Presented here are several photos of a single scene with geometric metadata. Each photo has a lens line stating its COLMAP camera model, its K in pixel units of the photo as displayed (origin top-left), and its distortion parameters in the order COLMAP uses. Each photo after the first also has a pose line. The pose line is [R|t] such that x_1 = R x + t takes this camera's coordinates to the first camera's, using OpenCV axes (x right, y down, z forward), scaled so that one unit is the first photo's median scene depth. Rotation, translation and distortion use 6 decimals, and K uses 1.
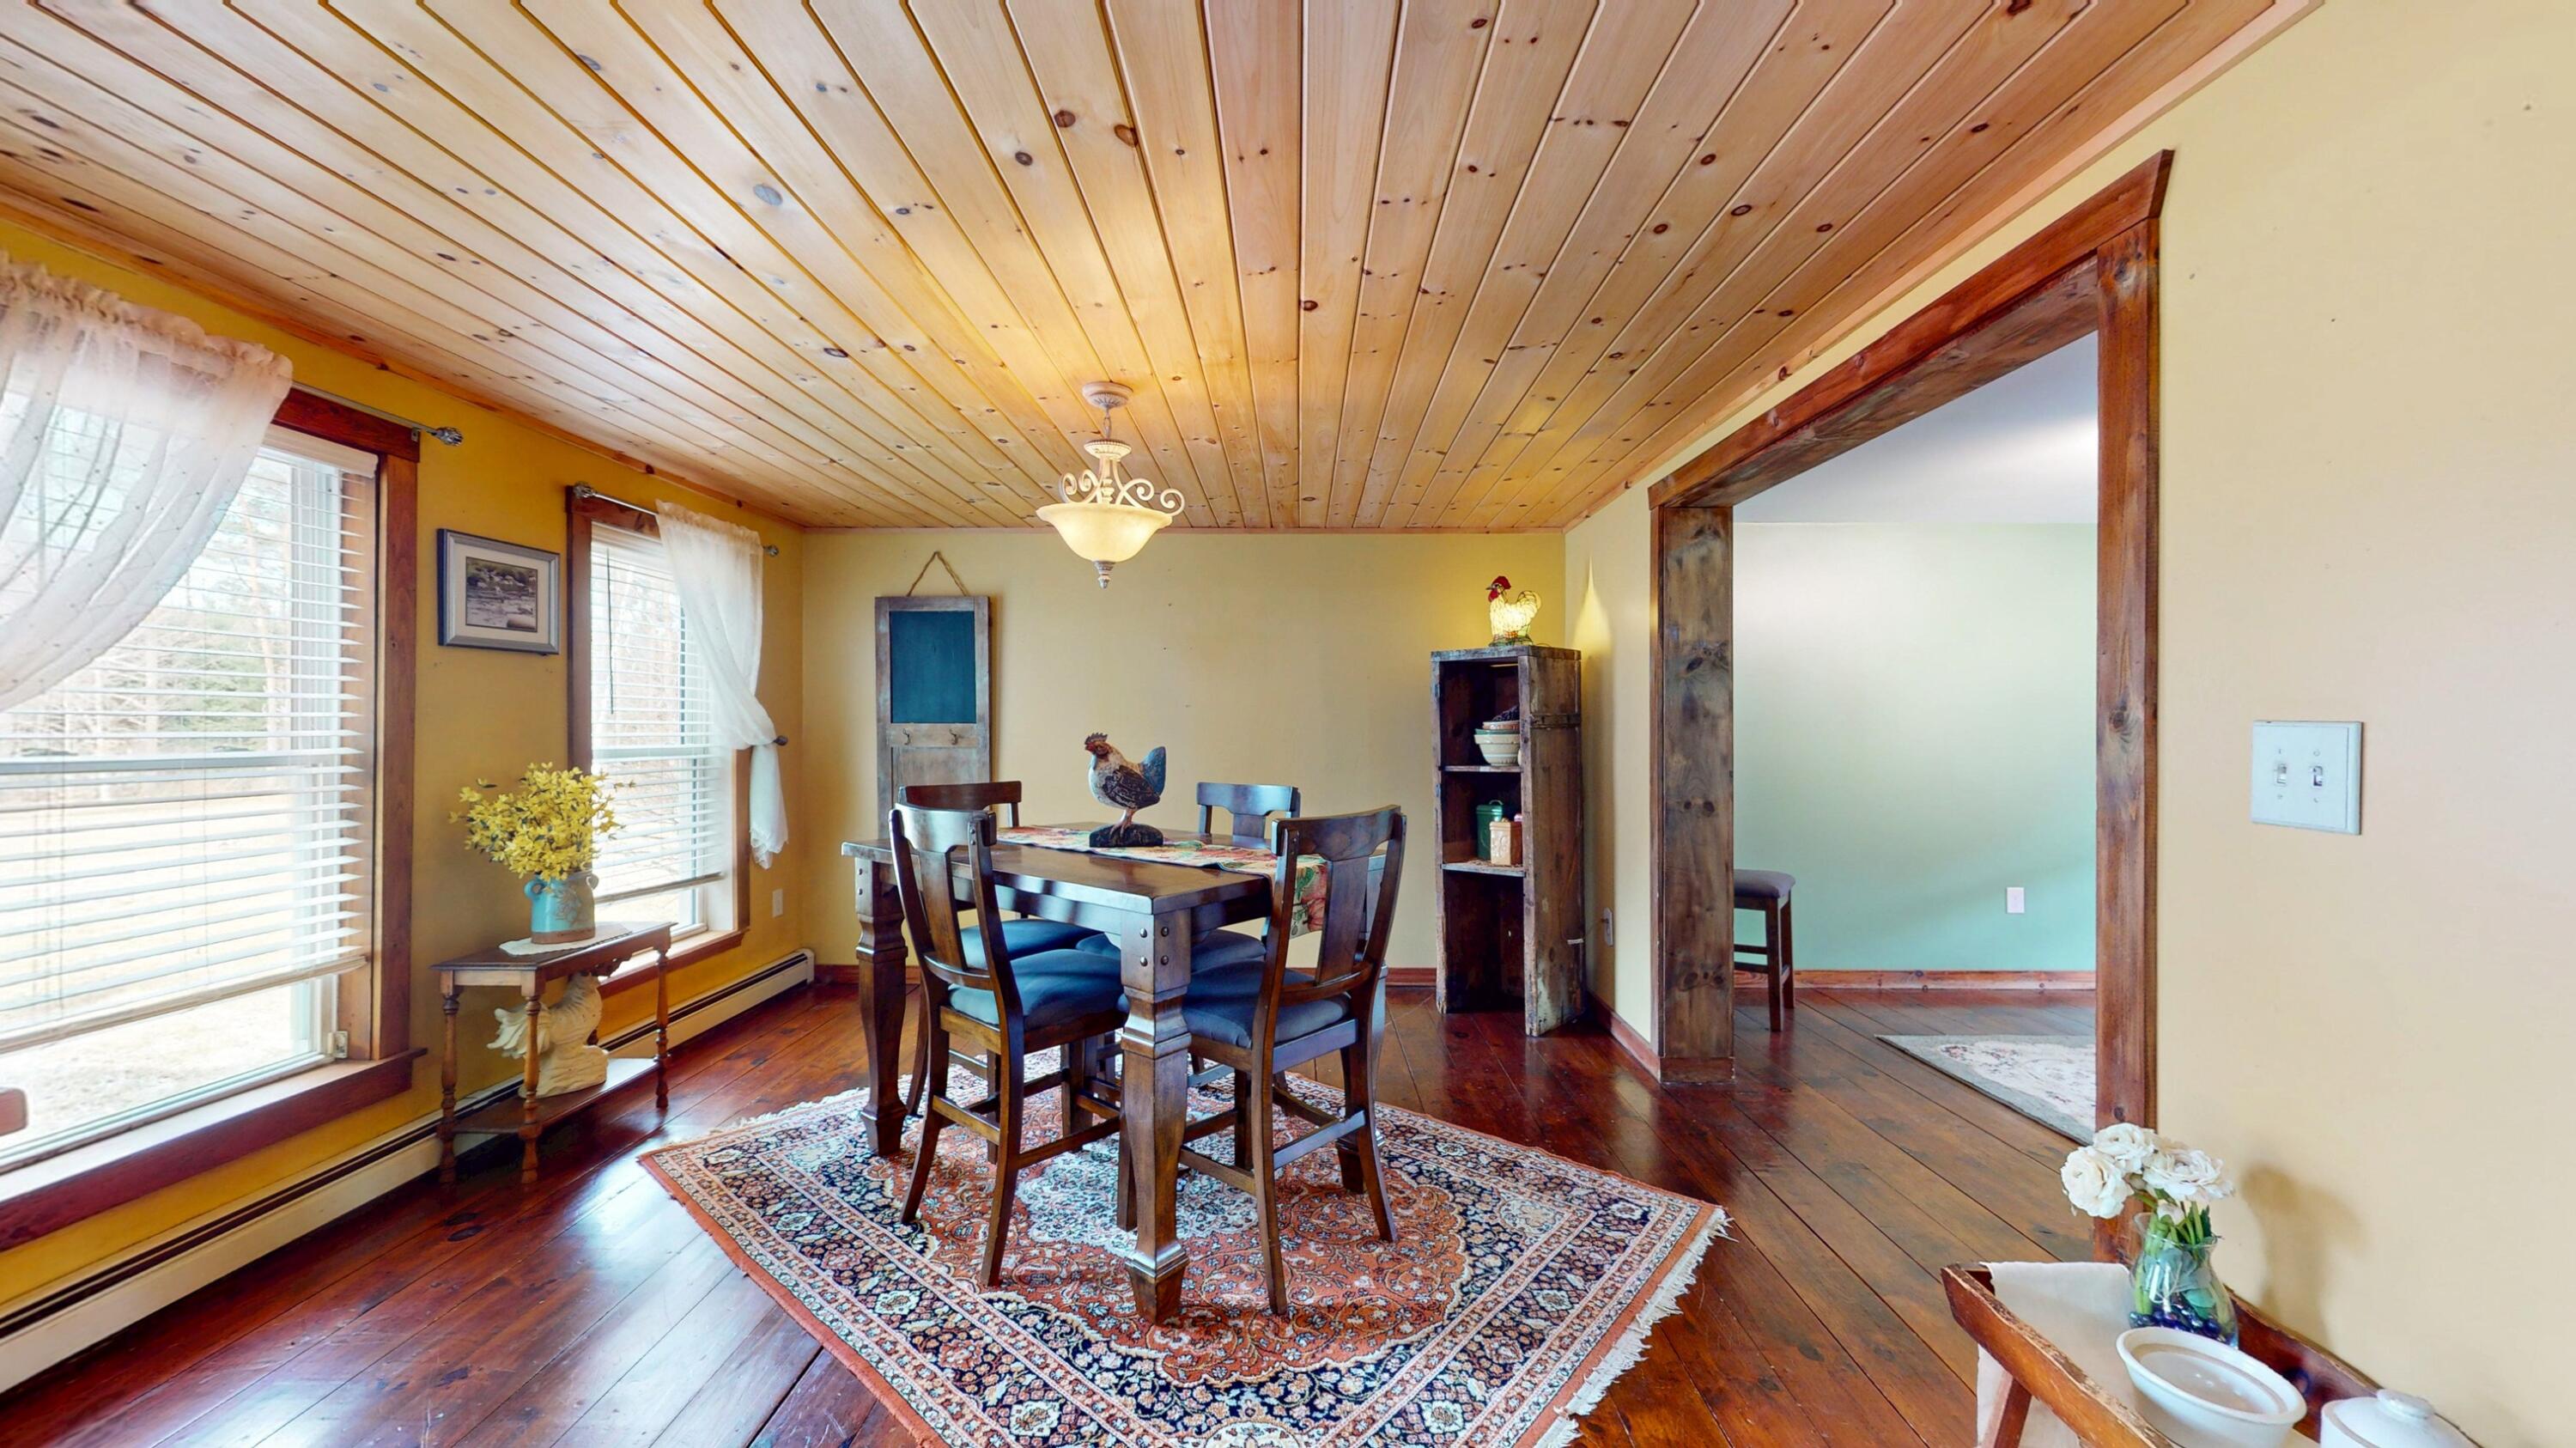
lens RADIAL K [[945.3, 0, 1286.8], [0, 945.3, 726.5], [0, 0, 1]] dist [0.000906, 0.000024]
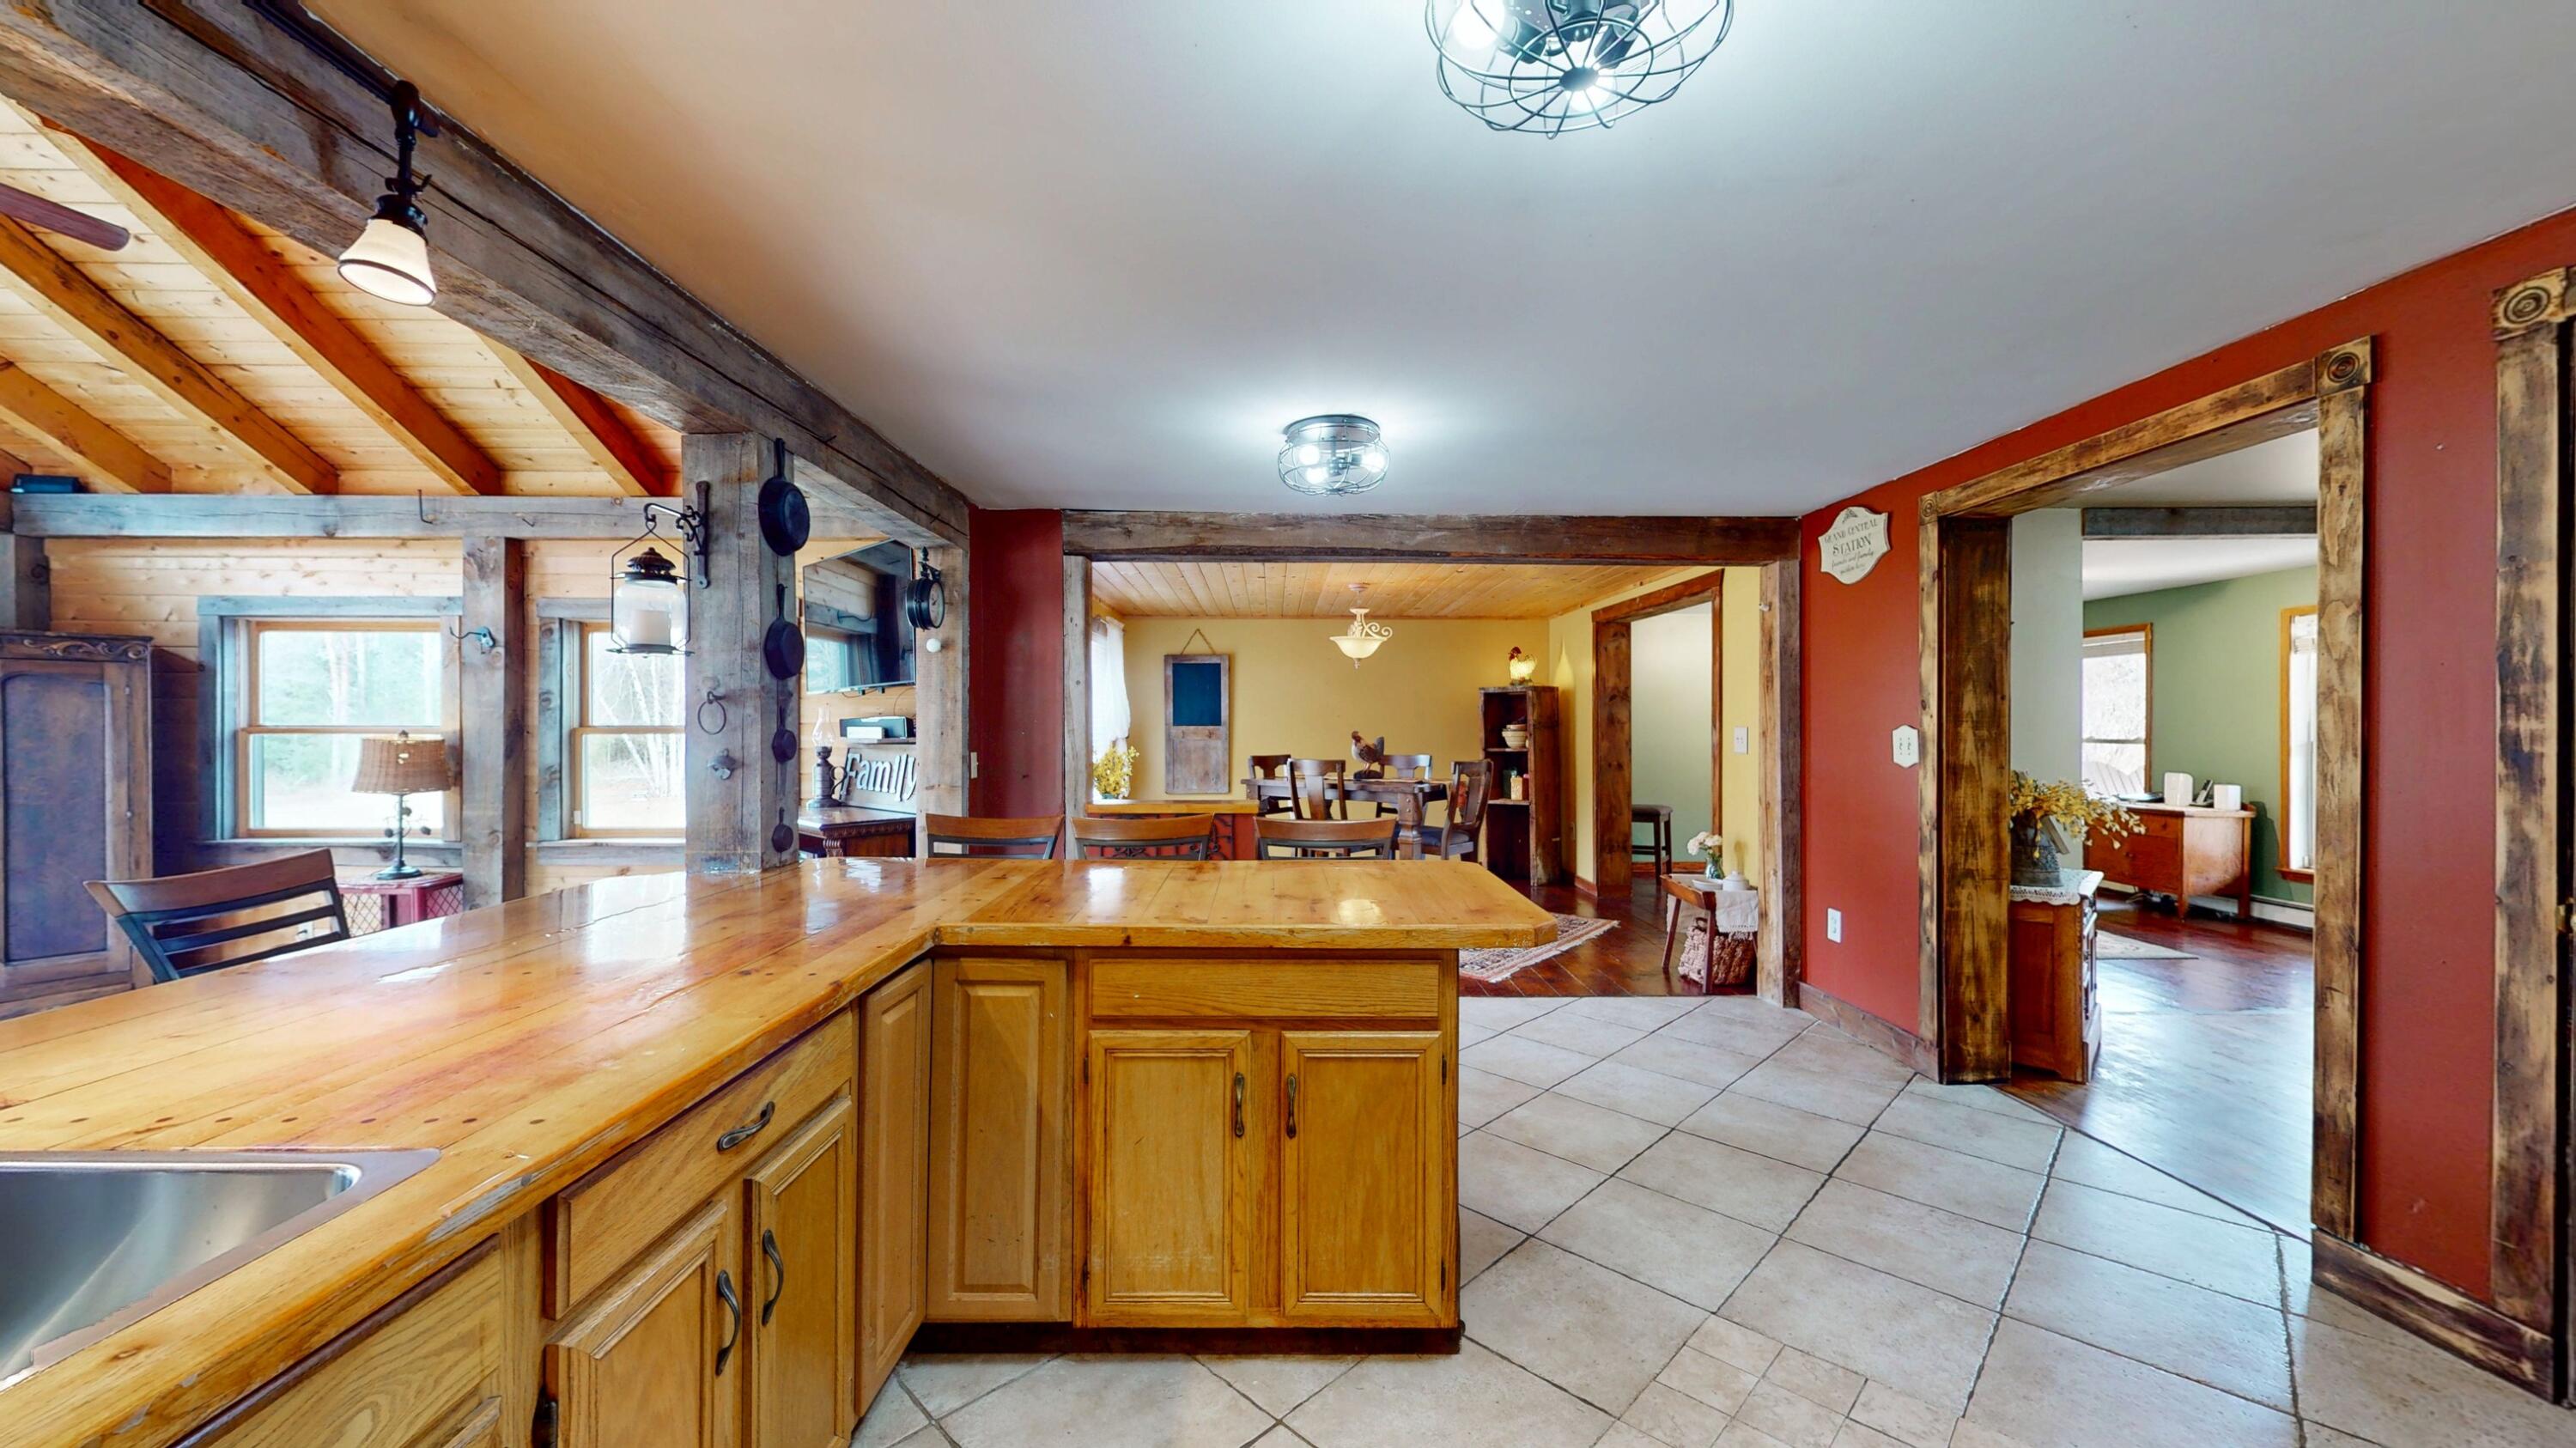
lens RADIAL K [[945.3, 0, 1295.3], [0, 945.3, 721.0], [0, 0, 1]] dist [0.000906, 0.000024]
pose [[0.999207, -0.001345, 0.039791, -0.404866], [0.001523, 0.999989, -0.004435, -0.007262], [-0.039785, 0.004493, 0.999198, -1.213647]]
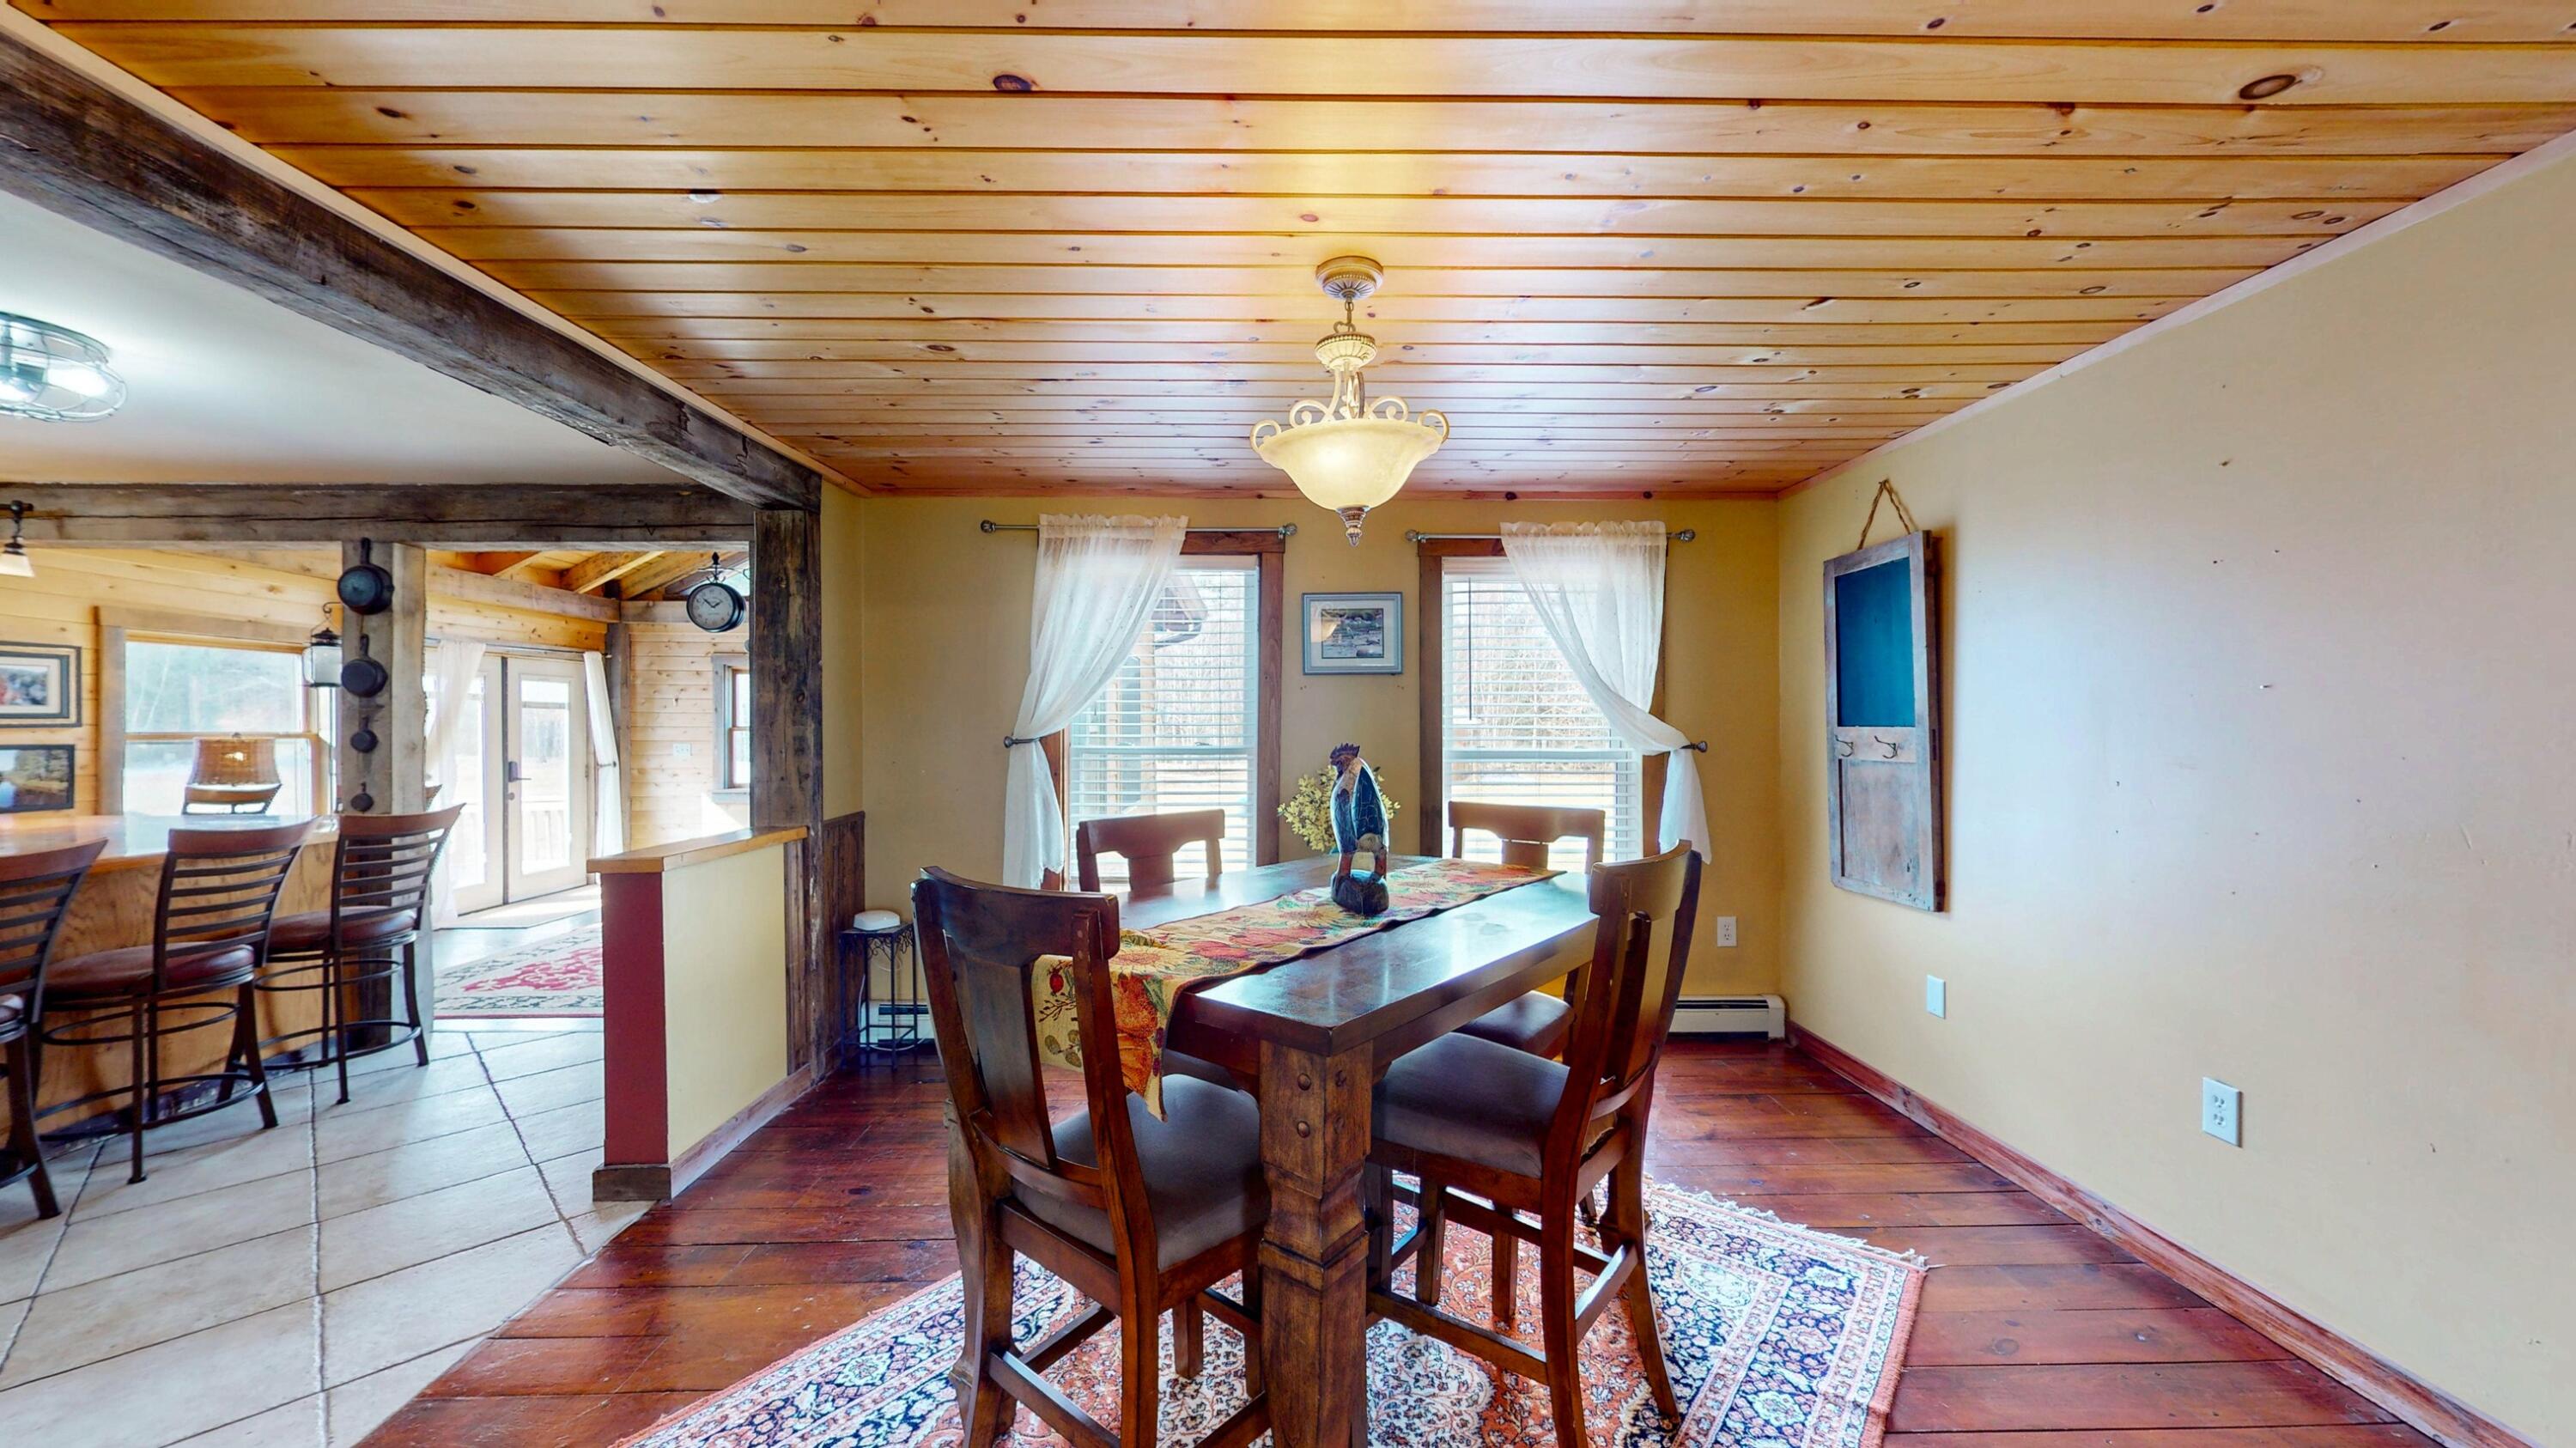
lens RADIAL K [[945.3, 0, 1296.9], [0, 945.3, 729.9], [0, 0, 1]] dist [0.000906, 0.000024]
pose [[0.033350, 0.003627, -0.999437, 0.489615], [0.000943, 0.999993, 0.003660, -0.006582], [0.999443, -0.001065, 0.033346, 0.854080]]
